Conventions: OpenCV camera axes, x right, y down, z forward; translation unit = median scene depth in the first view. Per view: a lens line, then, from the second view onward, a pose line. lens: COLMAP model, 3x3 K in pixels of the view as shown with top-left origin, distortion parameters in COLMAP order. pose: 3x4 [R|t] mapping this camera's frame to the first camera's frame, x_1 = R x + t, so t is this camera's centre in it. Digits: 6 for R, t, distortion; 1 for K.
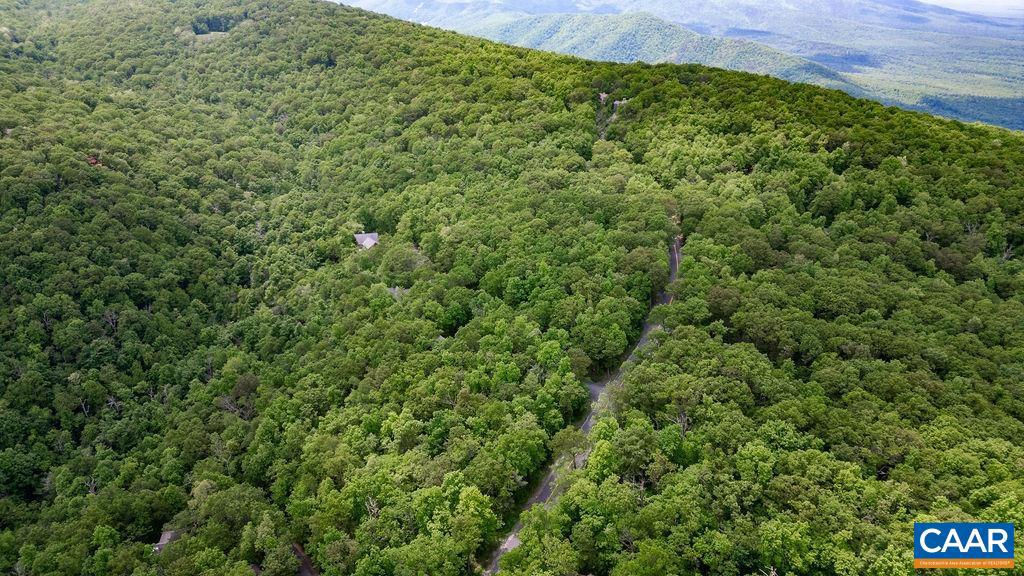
lens RADIAL K [[712.0, 0, 508.6], [0, 712.0, 285.0], [0, 0, 1]] dist [0.071239, -0.064219]
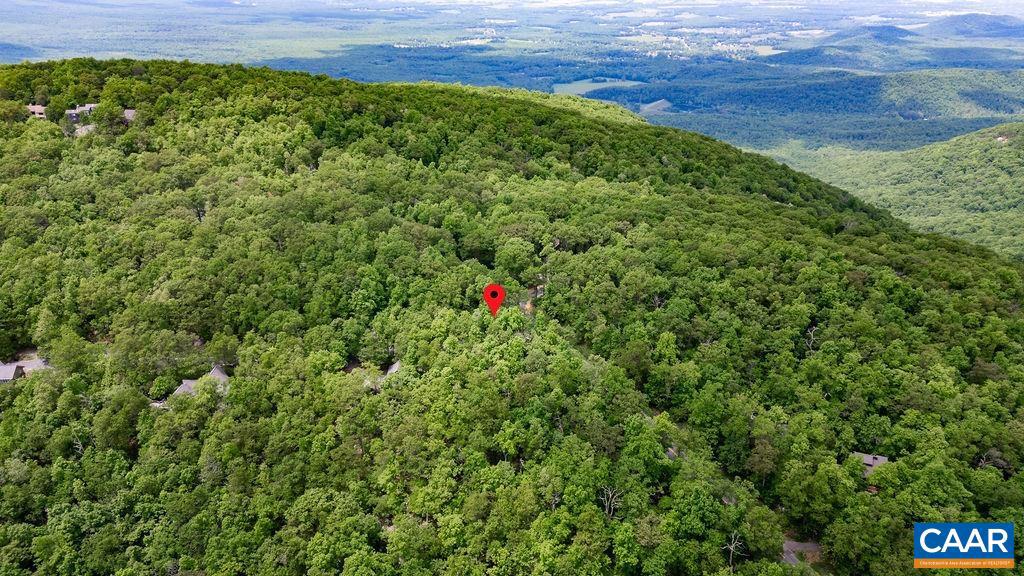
lens RADIAL K [[712.0, 0, 508.6], [0, 712.0, 285.0], [0, 0, 1]] dist [0.071239, -0.064219]
pose [[0.461186, -0.369268, 0.806814, -0.351733], [0.350463, 0.911163, 0.216698, -0.081079], [-0.815158, 0.182821, 0.549630, 0.185068]]
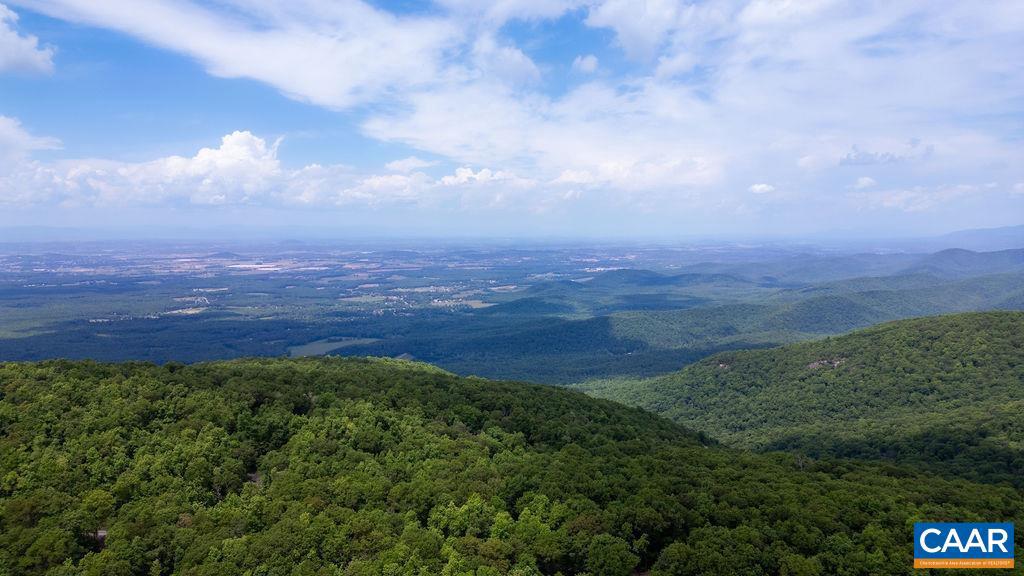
lens RADIAL K [[712.0, 0, 508.6], [0, 712.0, 285.0], [0, 0, 1]] dist [0.071239, -0.064219]
pose [[0.080743, -0.083925, 0.993195, -0.336580], [0.405398, 0.913071, 0.044197, -0.188036], [-0.910568, 0.399071, 0.107747, 0.429687]]
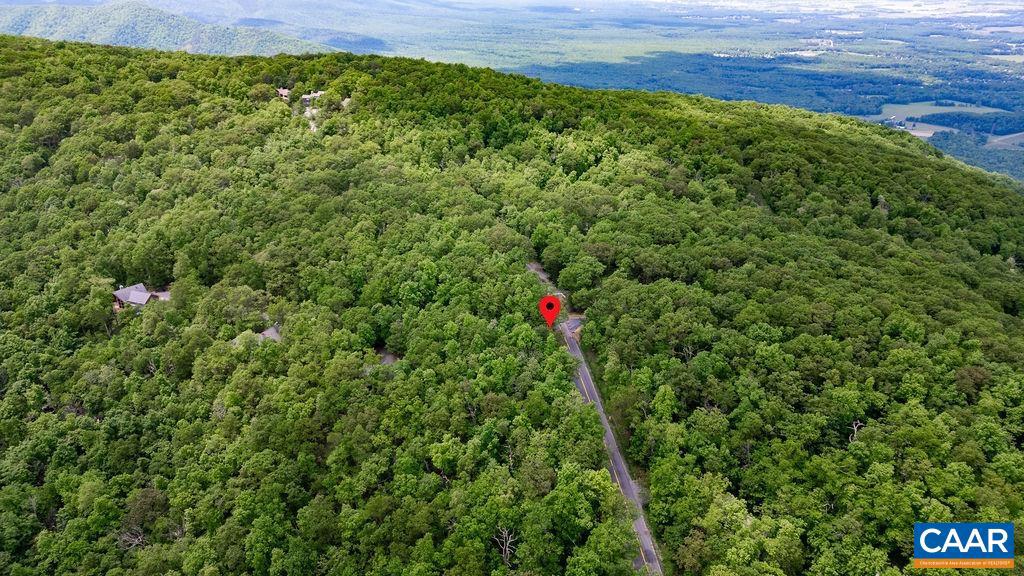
lens RADIAL K [[712.0, 0, 508.6], [0, 712.0, 285.0], [0, 0, 1]] dist [0.071239, -0.064219]
pose [[0.791468, -0.249437, 0.557996, -0.231633], [0.241426, 0.966282, 0.089510, -0.032495], [-0.561508, 0.063870, 0.825002, 0.074534]]
